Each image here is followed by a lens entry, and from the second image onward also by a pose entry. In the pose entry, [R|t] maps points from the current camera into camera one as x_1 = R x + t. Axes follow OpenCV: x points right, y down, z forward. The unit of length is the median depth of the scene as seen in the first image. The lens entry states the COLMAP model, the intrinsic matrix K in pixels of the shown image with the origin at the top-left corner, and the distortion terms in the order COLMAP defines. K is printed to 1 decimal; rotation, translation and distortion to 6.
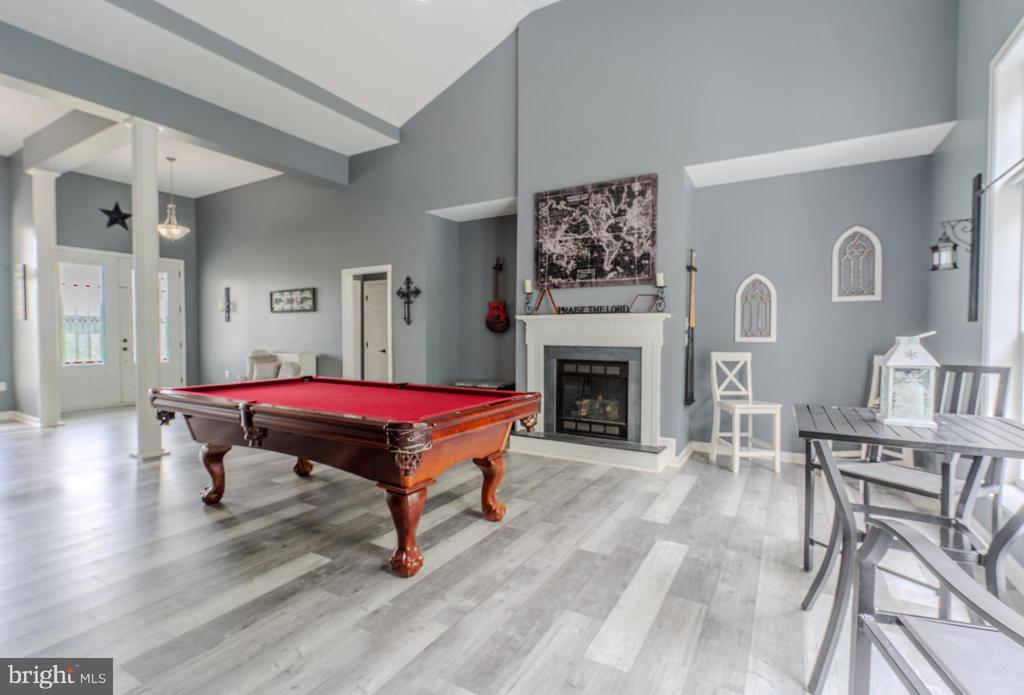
lens RADIAL K [[478.0, 0, 511.9], [0, 478.0, 342.4], [0, 0, 1]] dist [-0.000992, 0.000229]
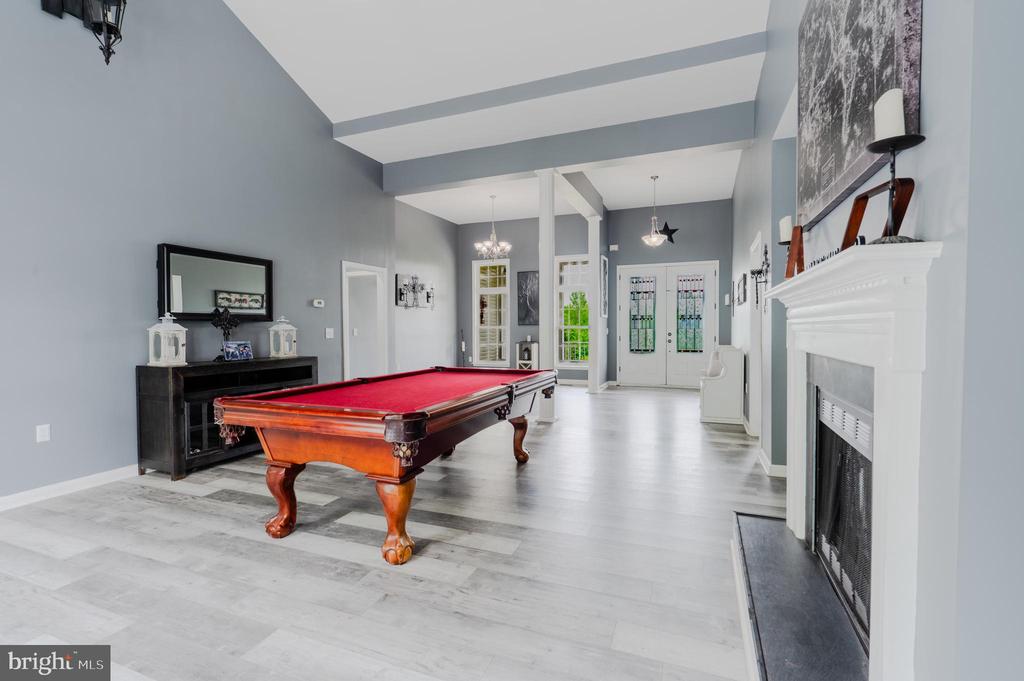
lens RADIAL K [[460.7, 0, 514.9], [0, 460.7, 343.8], [0, 0, 1]] dist [0.000632, -0.000043]
pose [[0.155919, 0.030782, -0.987290, 0.869052], [-0.013670, 0.999486, 0.029003, -0.023643], [0.987675, 0.008975, 0.156259, 1.239967]]
